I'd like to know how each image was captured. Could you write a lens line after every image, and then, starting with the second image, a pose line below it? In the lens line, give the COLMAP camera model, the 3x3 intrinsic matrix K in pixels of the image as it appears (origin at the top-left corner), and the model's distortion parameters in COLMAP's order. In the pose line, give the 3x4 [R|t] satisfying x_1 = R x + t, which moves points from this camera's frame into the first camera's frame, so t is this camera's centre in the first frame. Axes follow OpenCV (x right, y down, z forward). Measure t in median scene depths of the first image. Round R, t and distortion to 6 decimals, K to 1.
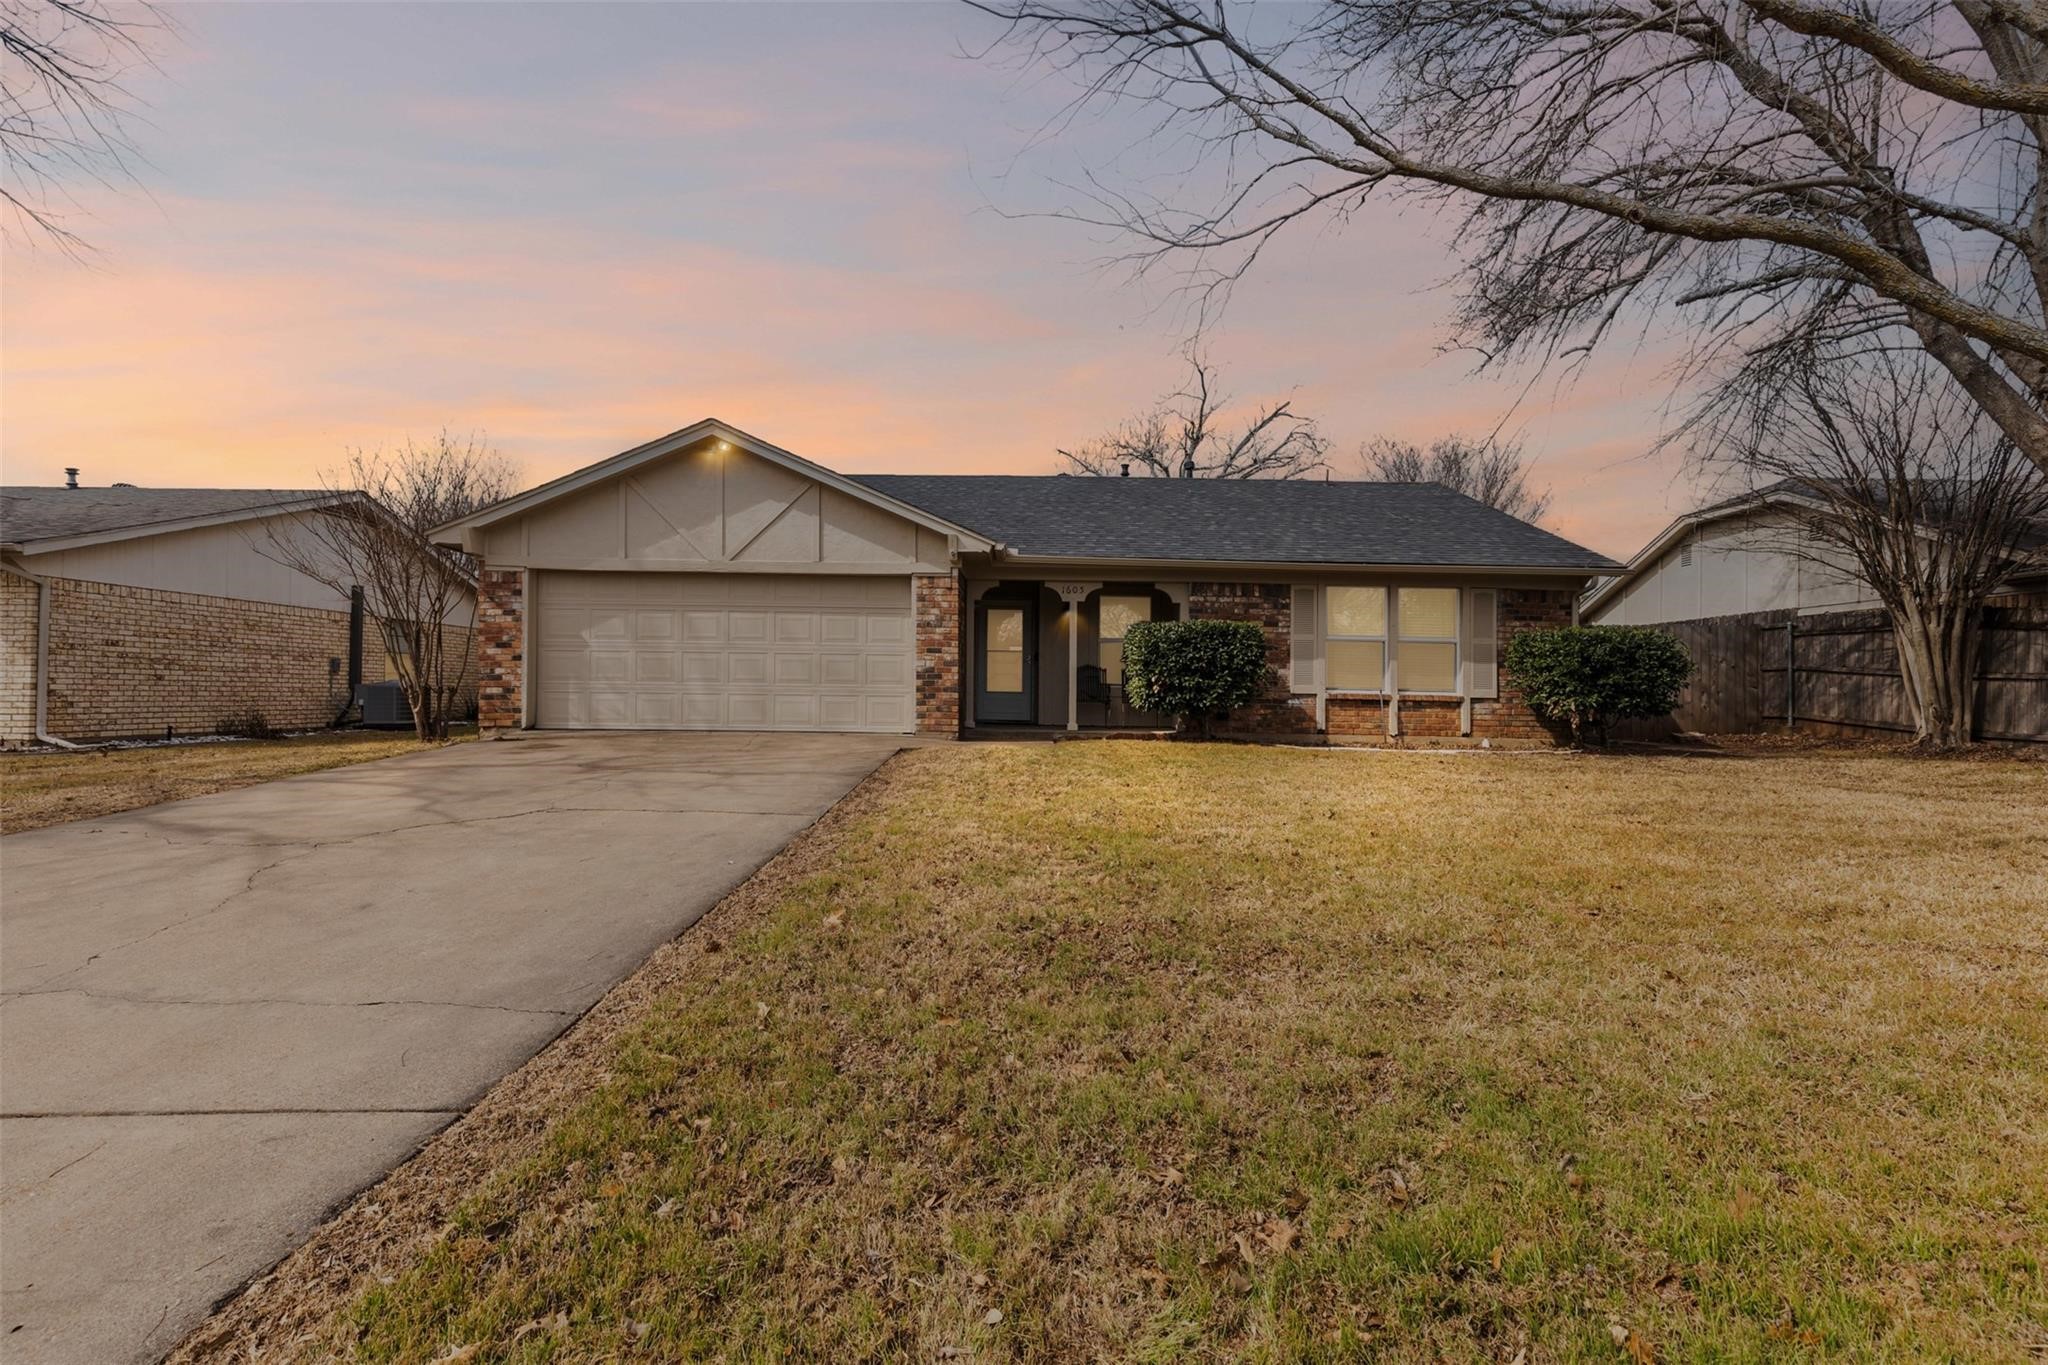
lens RADIAL K [[981.0, 0, 1024.0], [0, 981.0, 682.5], [0, 0, 1]] dist [0.000972, -0.000431]
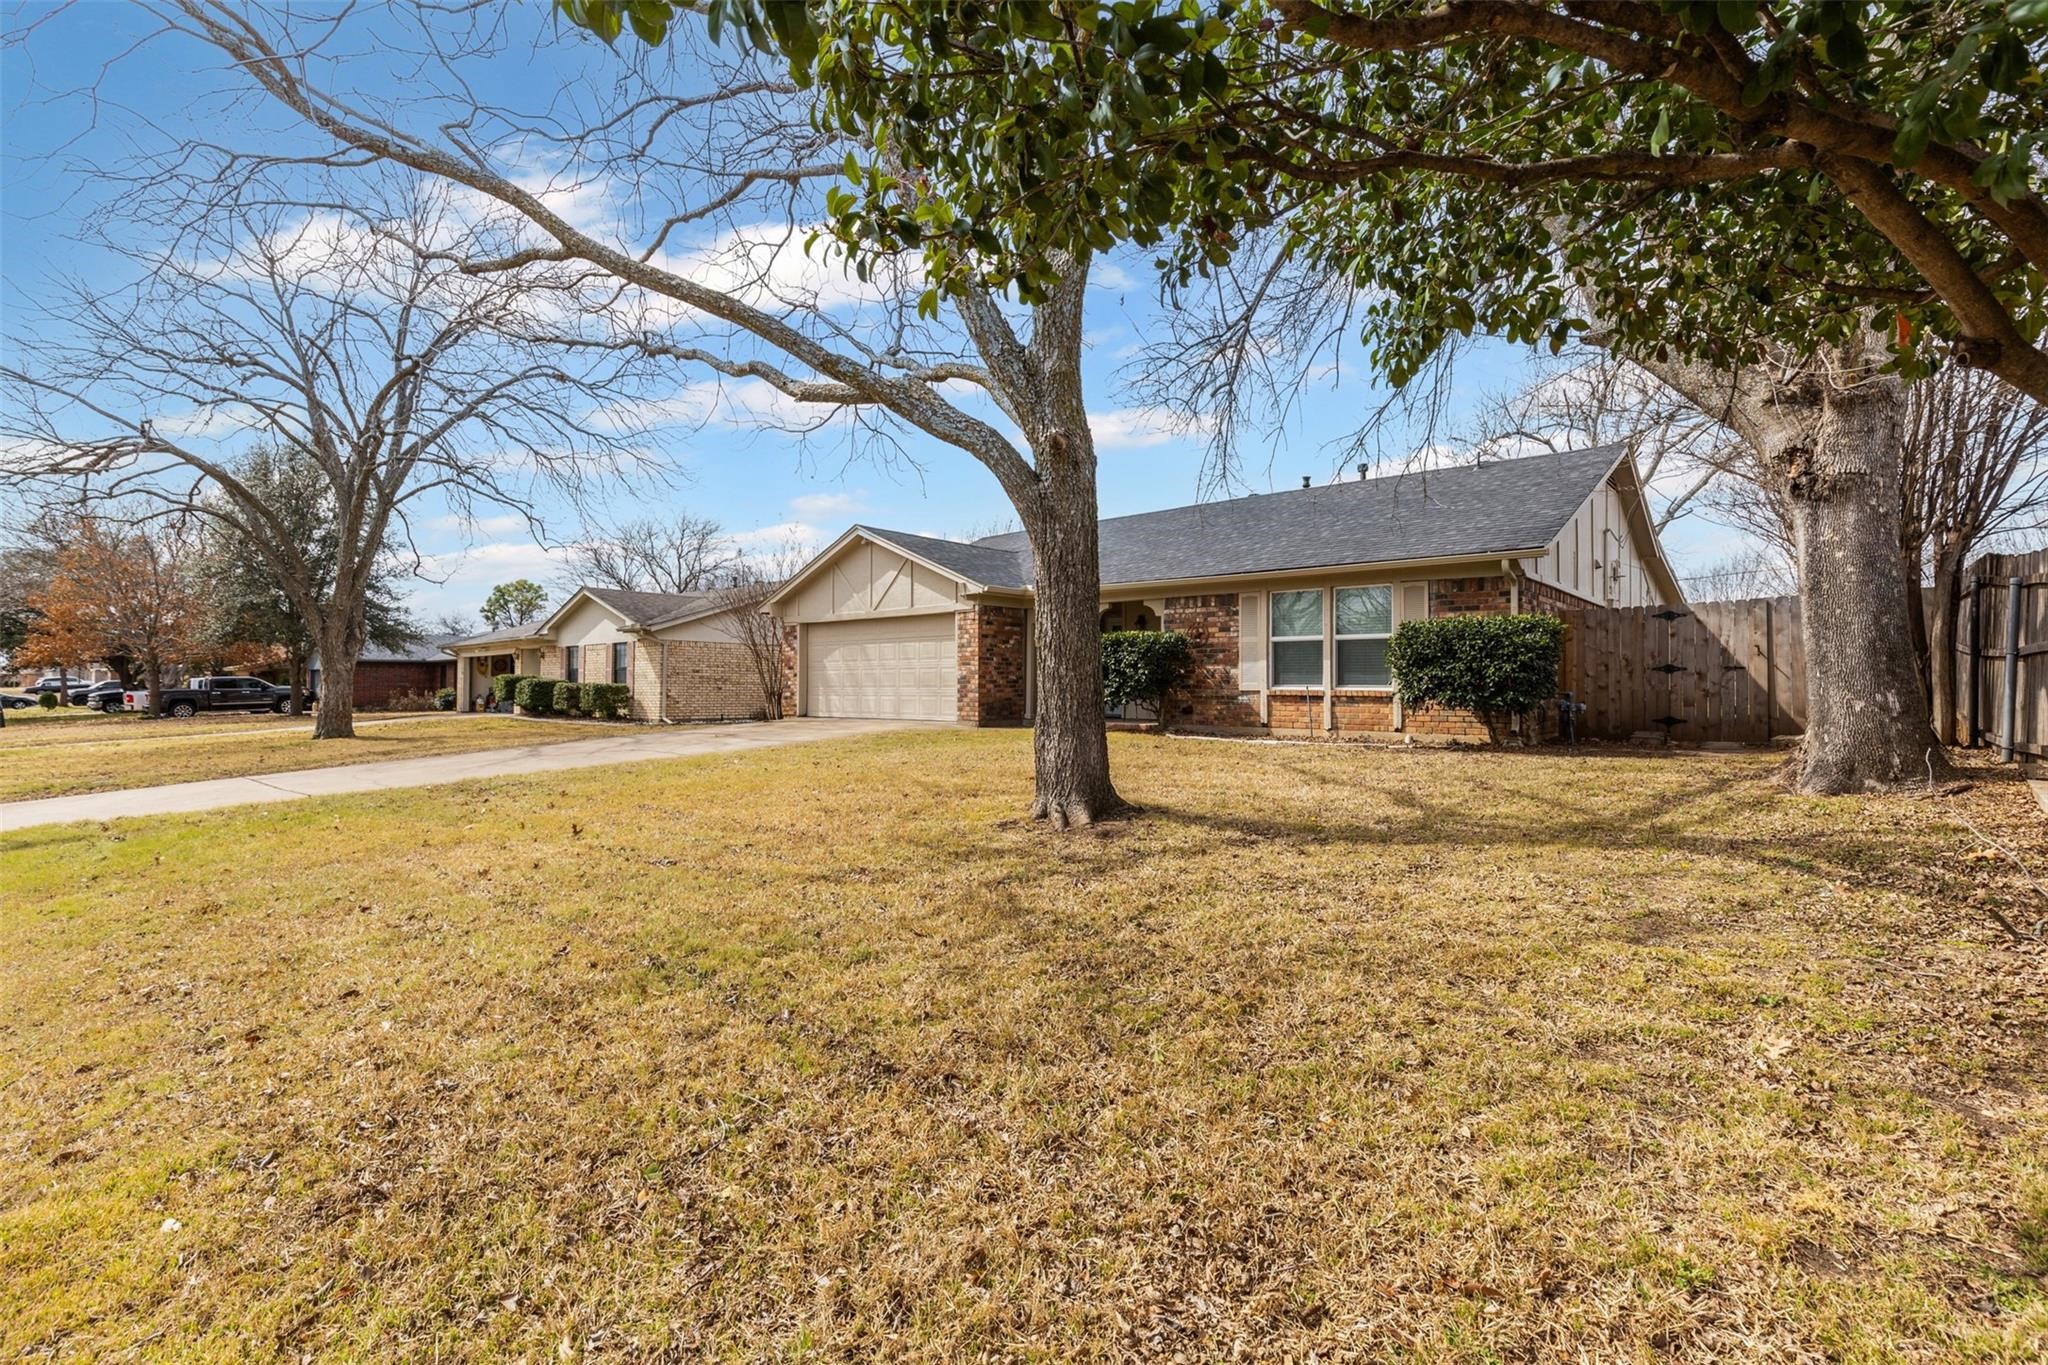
lens RADIAL K [[955.0, 0, 1034.3], [0, 955.0, 656.2], [0, 0, 1]] dist [0.023620, -0.000039]
pose [[0.740713, -0.034890, -0.670915, 0.907718], [0.019522, 0.999347, -0.030417, 0.000792], [0.671538, 0.009433, 0.740910, 0.034942]]
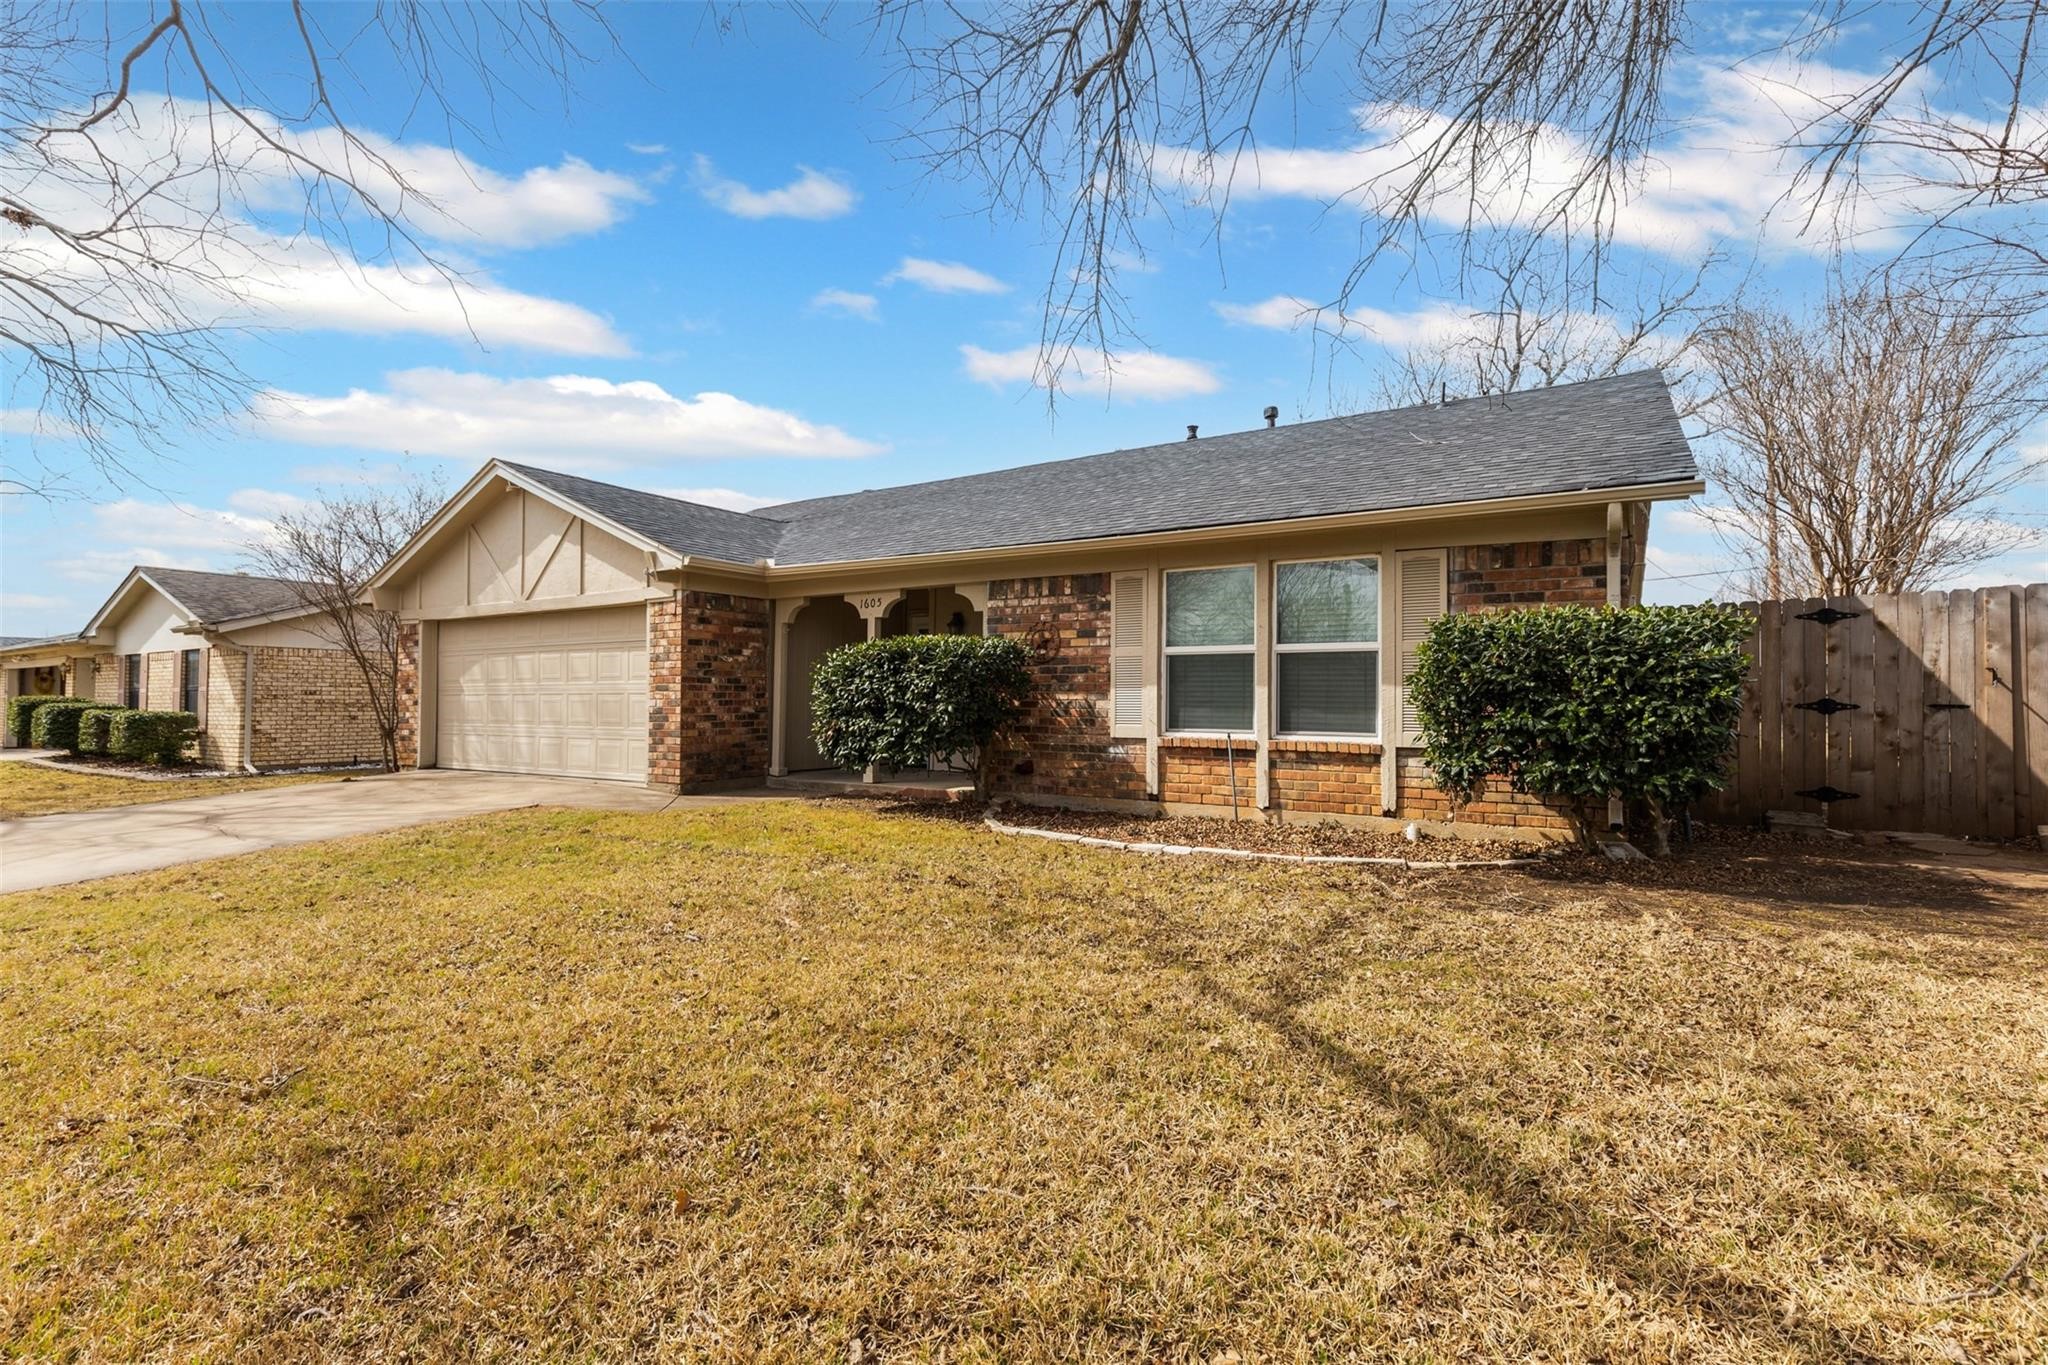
lens RADIAL K [[954.2, 0, 1038.4], [0, 954.2, 683.2], [0, 0, 1]] dist [0.009458, -0.000828]
pose [[0.840198, -0.022441, -0.541816, 0.632455], [0.020058, 0.999746, -0.010304, -0.021503], [0.541909, -0.002210, 0.840434, 0.470806]]
